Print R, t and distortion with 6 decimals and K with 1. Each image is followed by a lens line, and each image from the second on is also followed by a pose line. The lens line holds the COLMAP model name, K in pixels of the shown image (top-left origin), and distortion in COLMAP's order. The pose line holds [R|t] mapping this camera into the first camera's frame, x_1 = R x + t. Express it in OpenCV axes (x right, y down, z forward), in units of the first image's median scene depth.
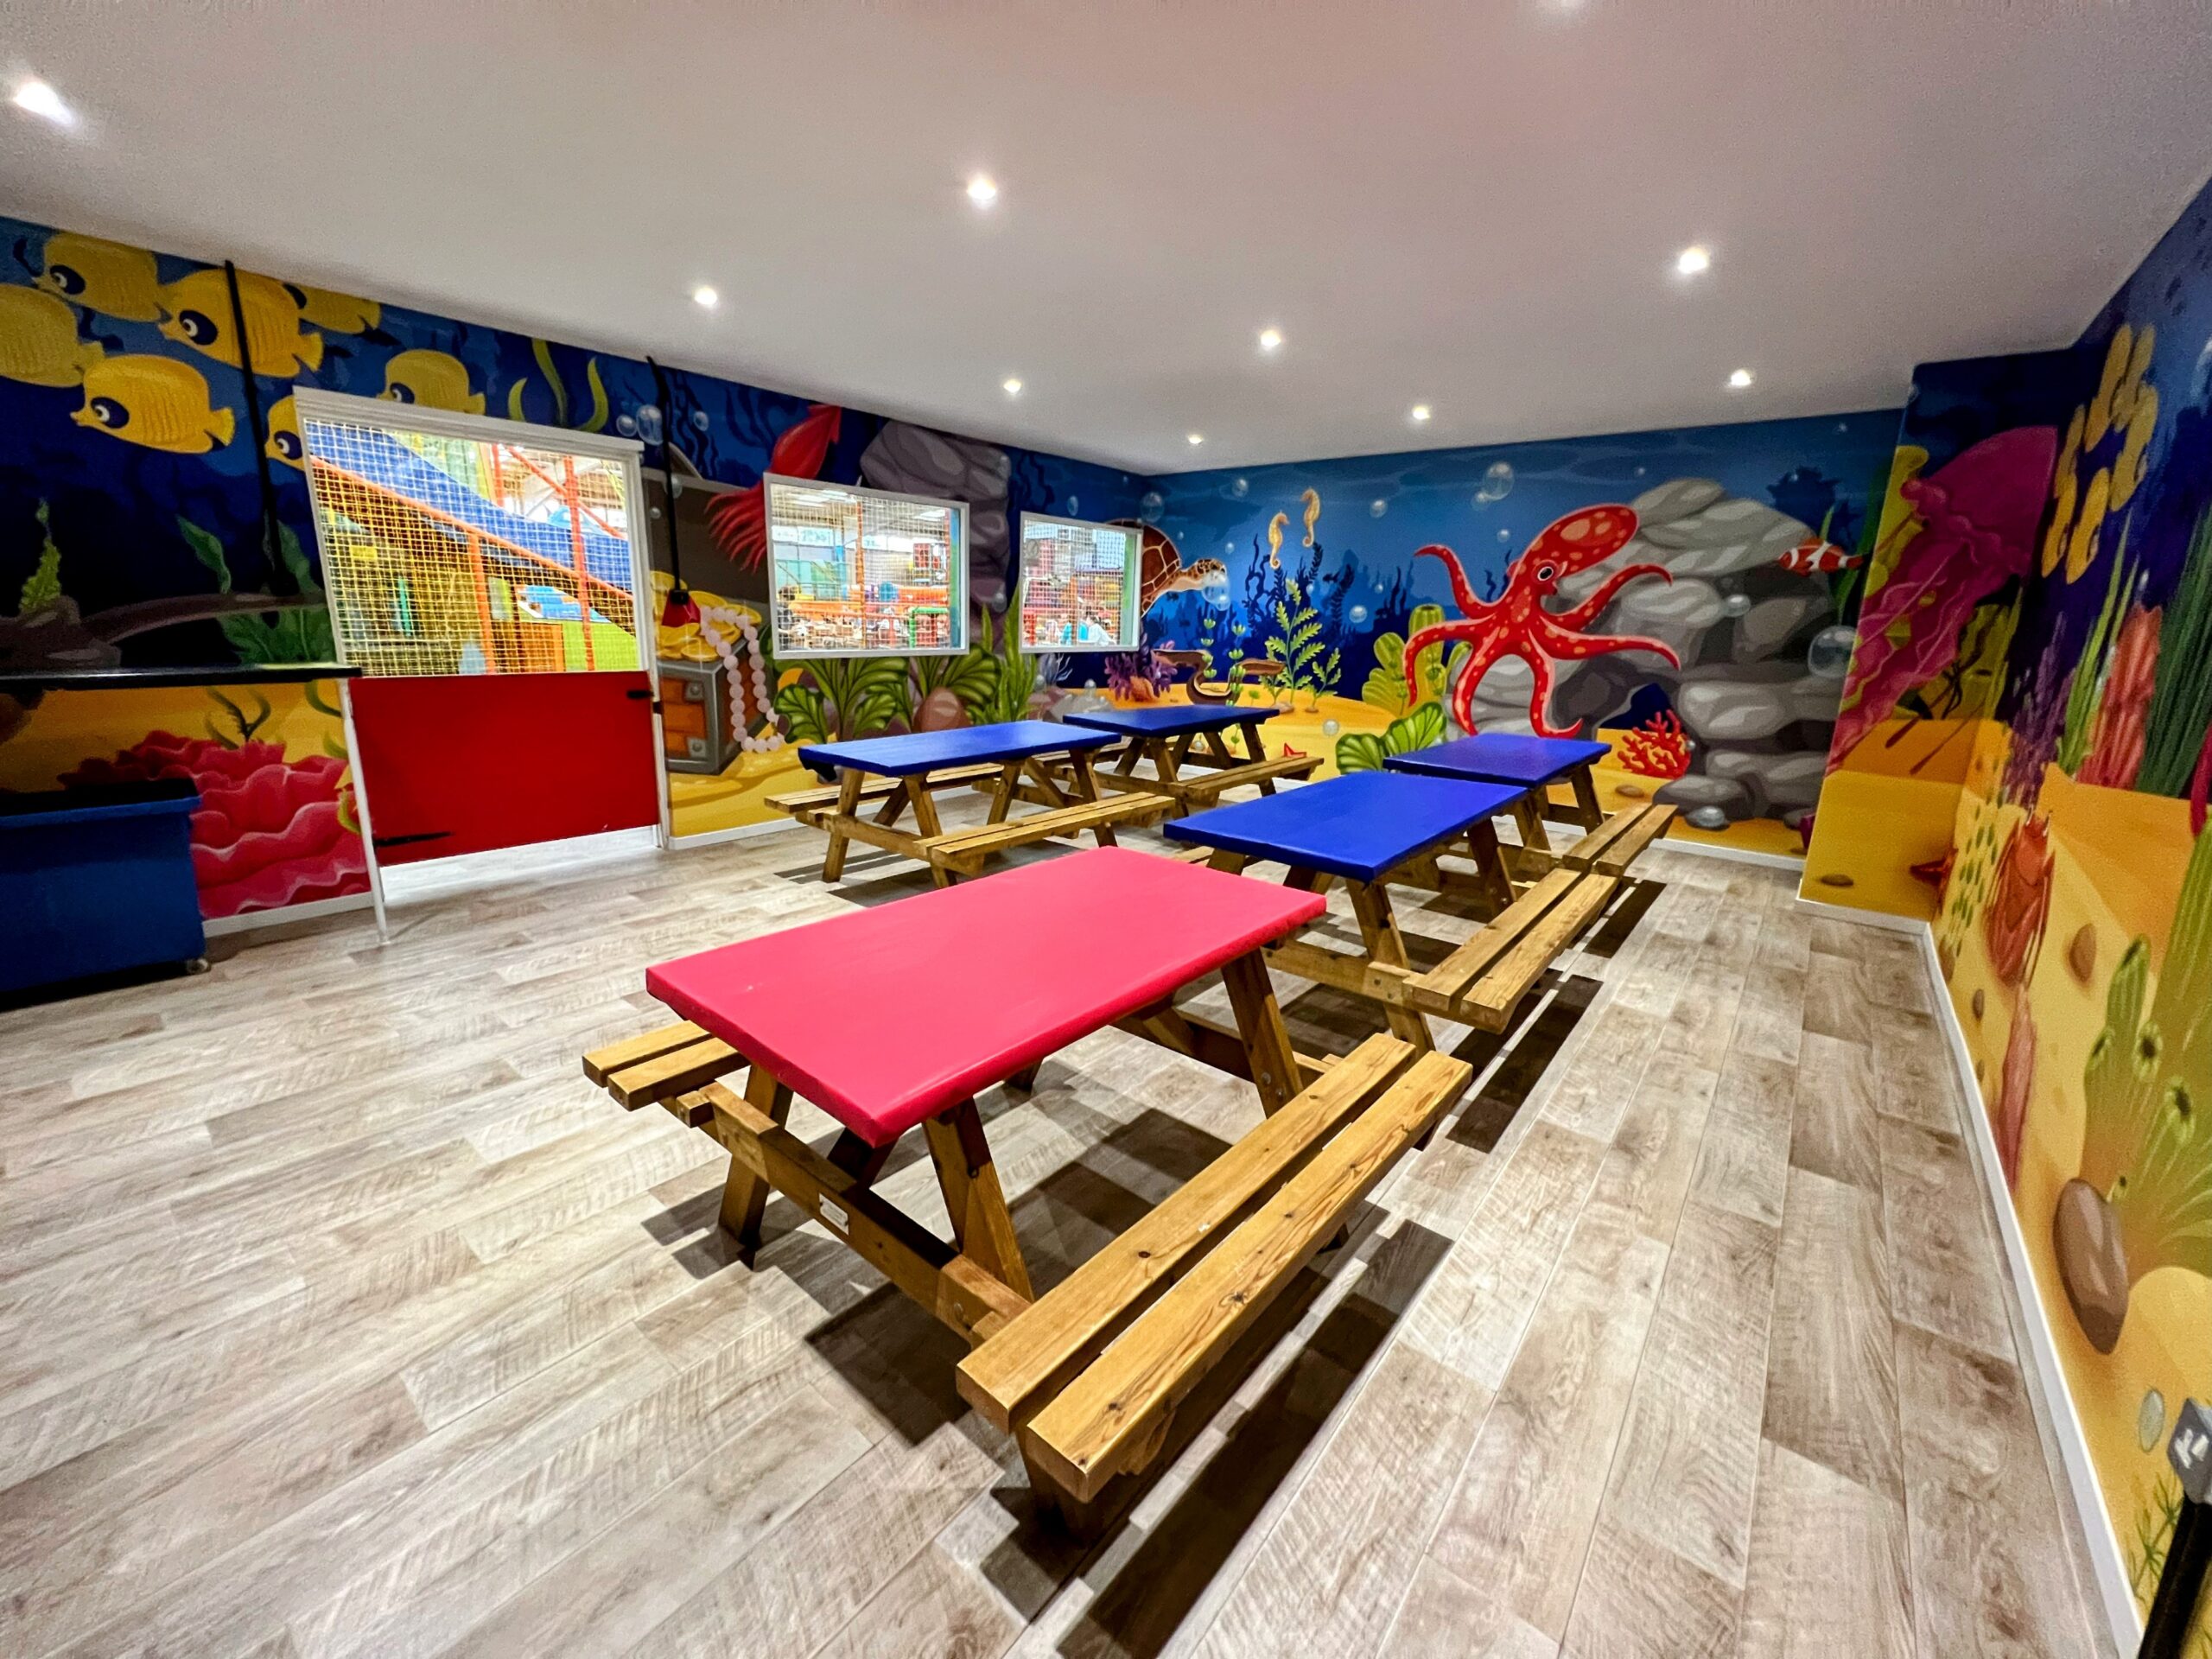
lens RADIAL K [[882.9, 0, 1101.7], [0, 882.9, 822.4], [0, 0, 1]] dist [-0.006172, 0.002261]
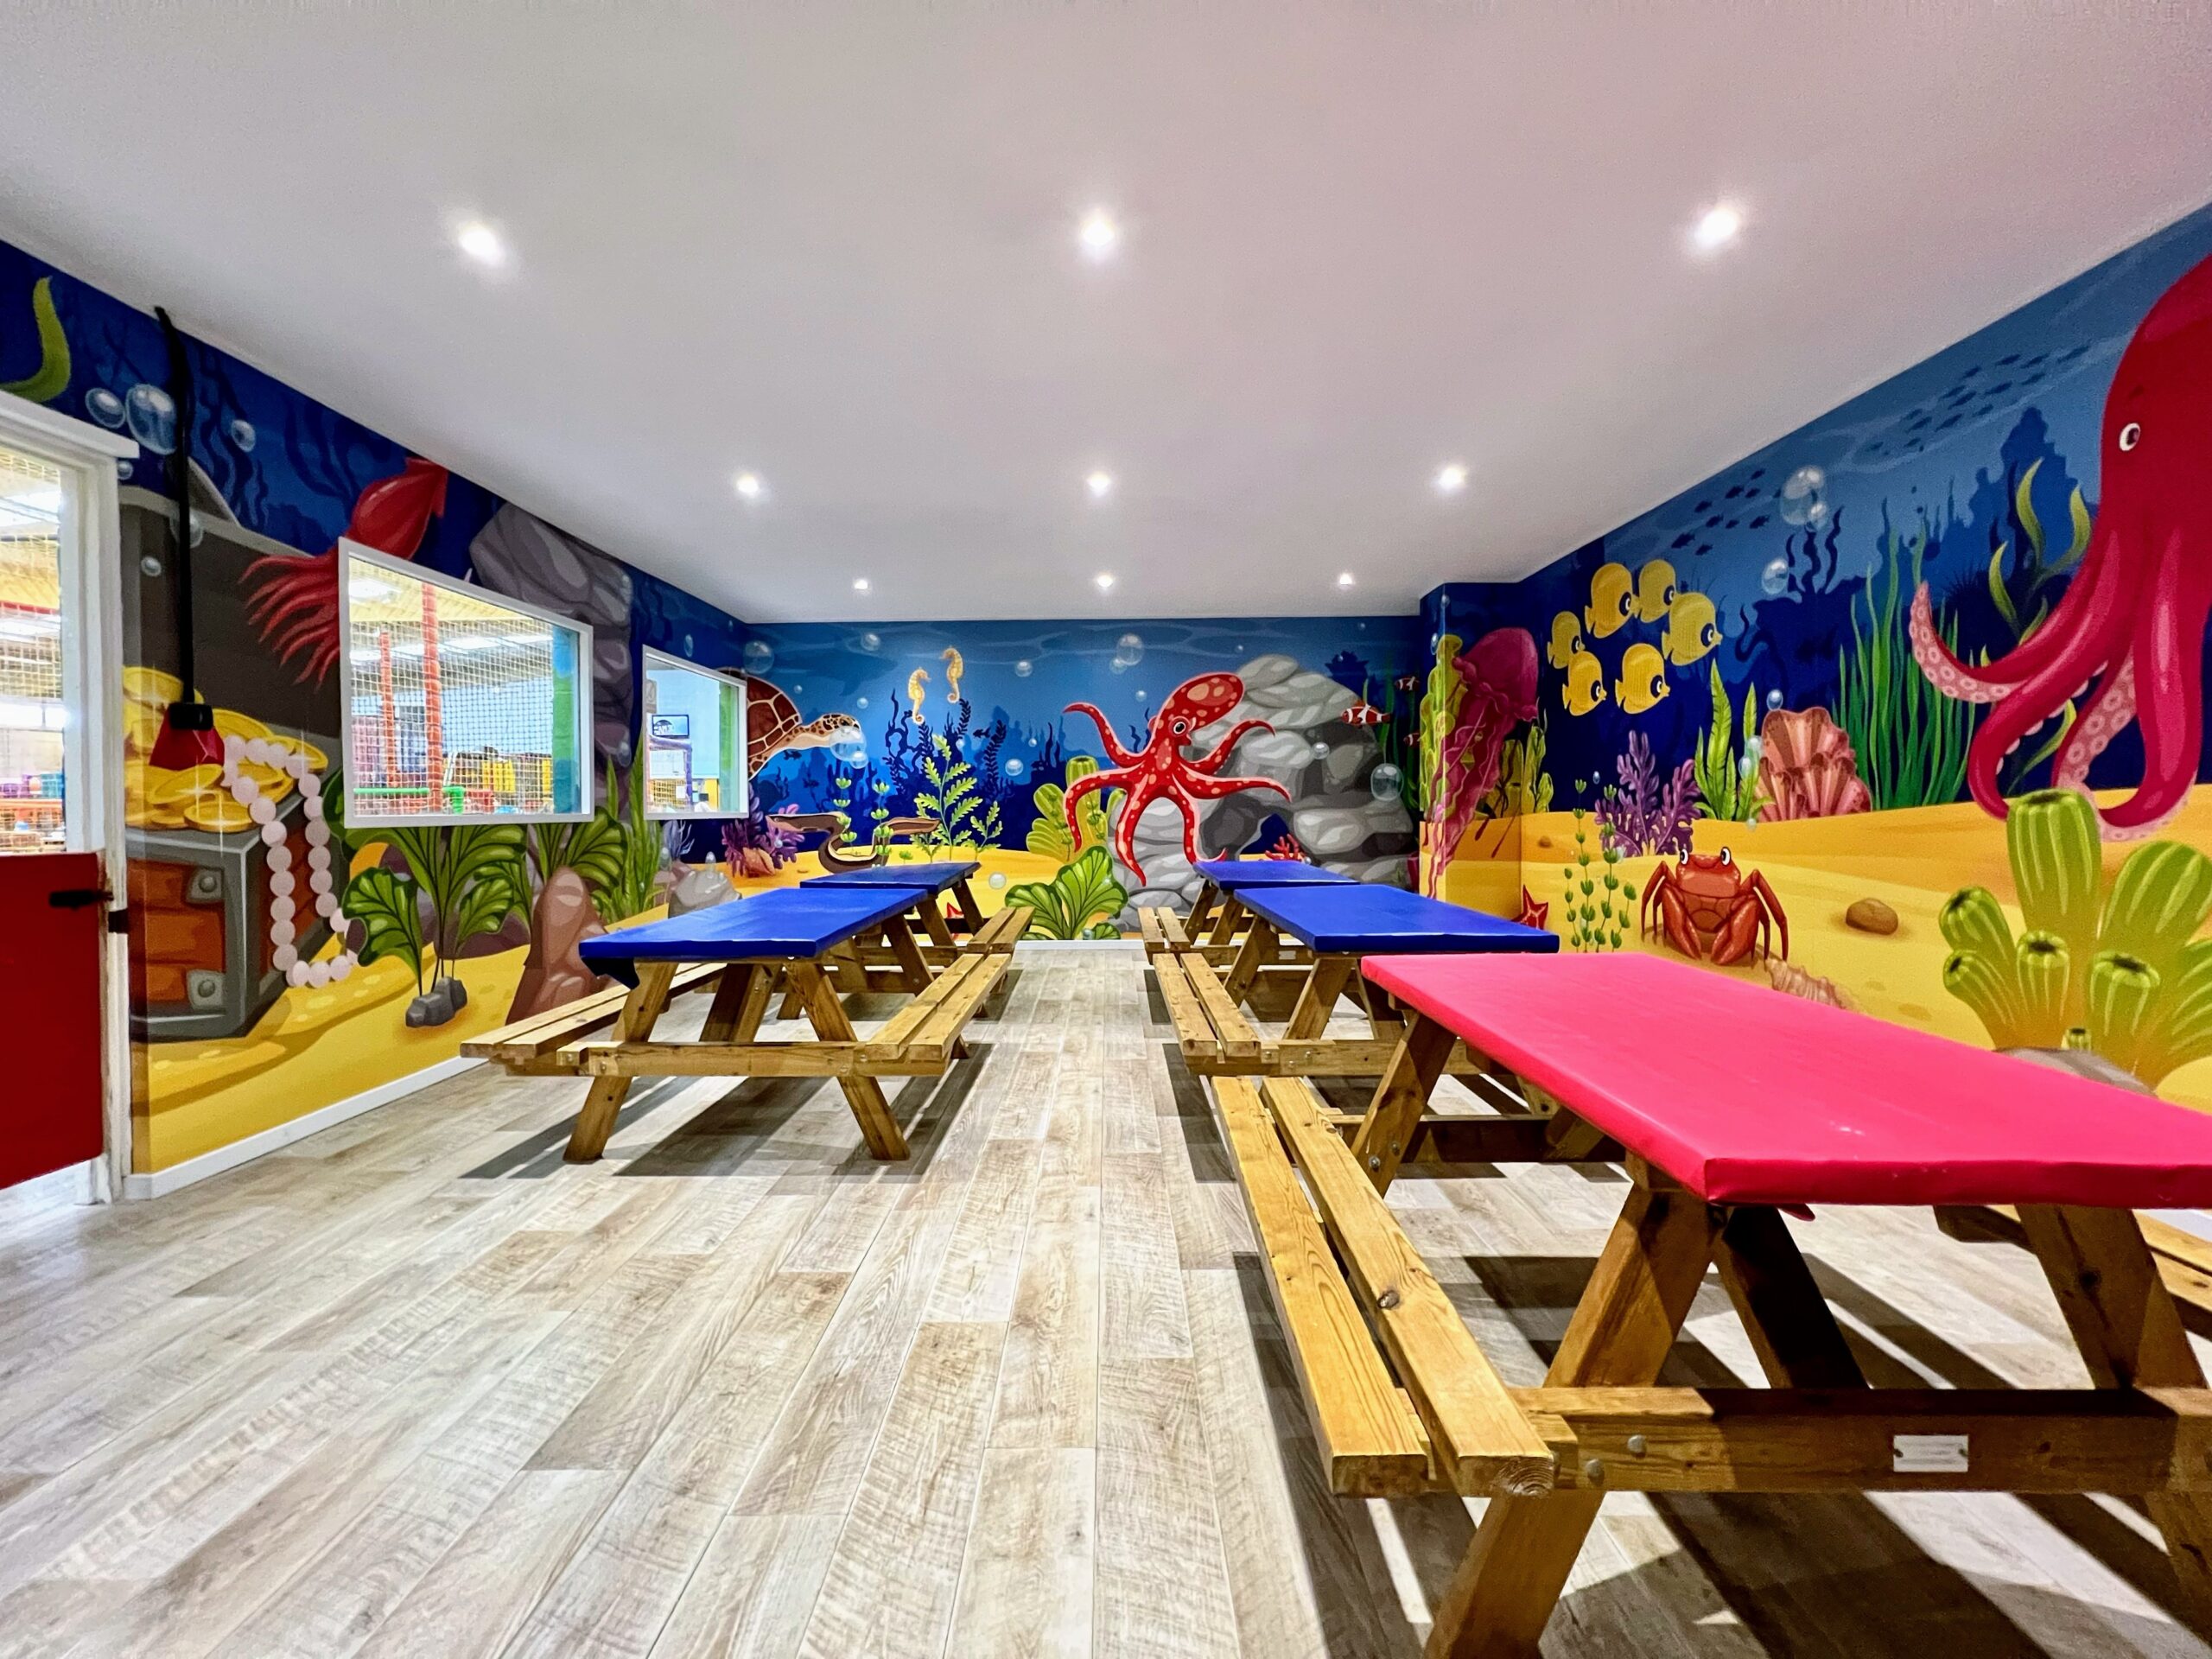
lens RADIAL K [[882.9, 0, 1097.8], [0, 882.9, 825.4], [0, 0, 1]] dist [-0.006172, 0.002261]
pose [[0.779209, -0.046832, 0.625012, -0.362322], [0.174377, 0.974031, -0.144414, -0.009618], [-0.602018, 0.221517, 0.767141, 0.234029]]
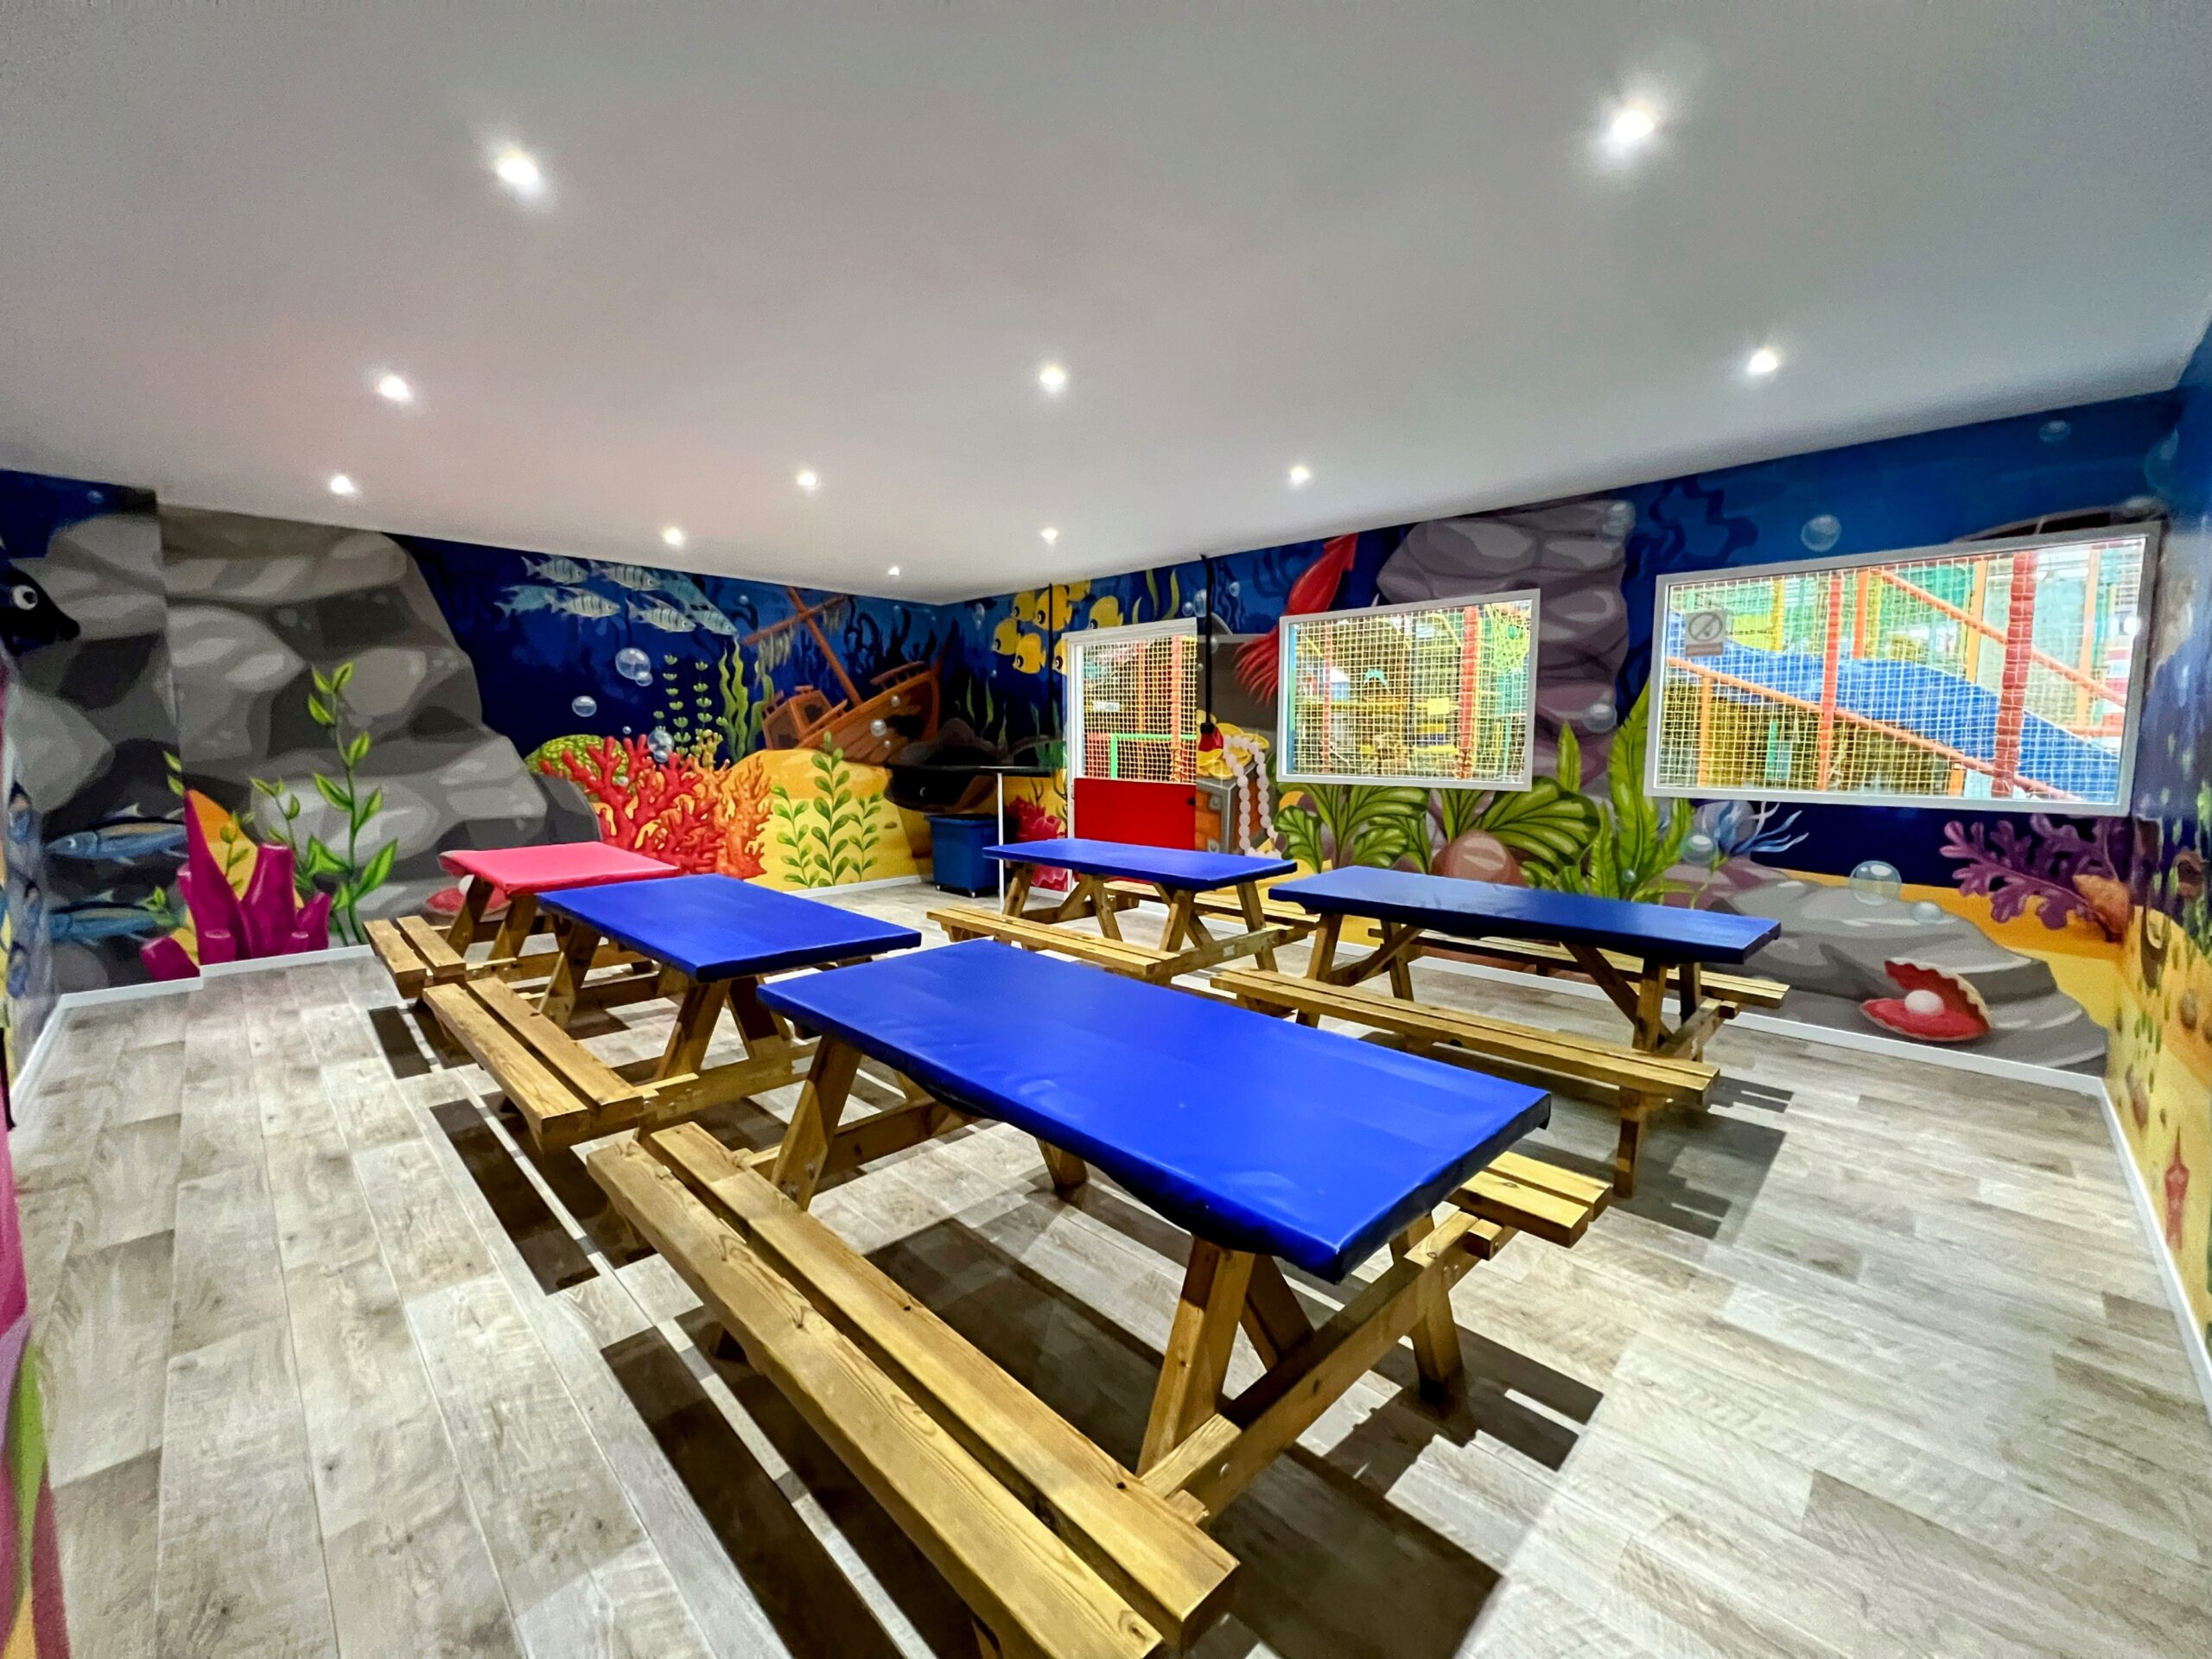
lens RADIAL K [[882.9, 0, 1097.9], [0, 882.9, 820.3], [0, 0, 1]] dist [-0.006172, 0.002261]
pose [[-0.092540, 0.062041, -0.993774, 0.766199], [-0.235595, 0.968352, 0.082392, -0.184070], [0.967435, 0.241753, -0.074995, 0.919745]]
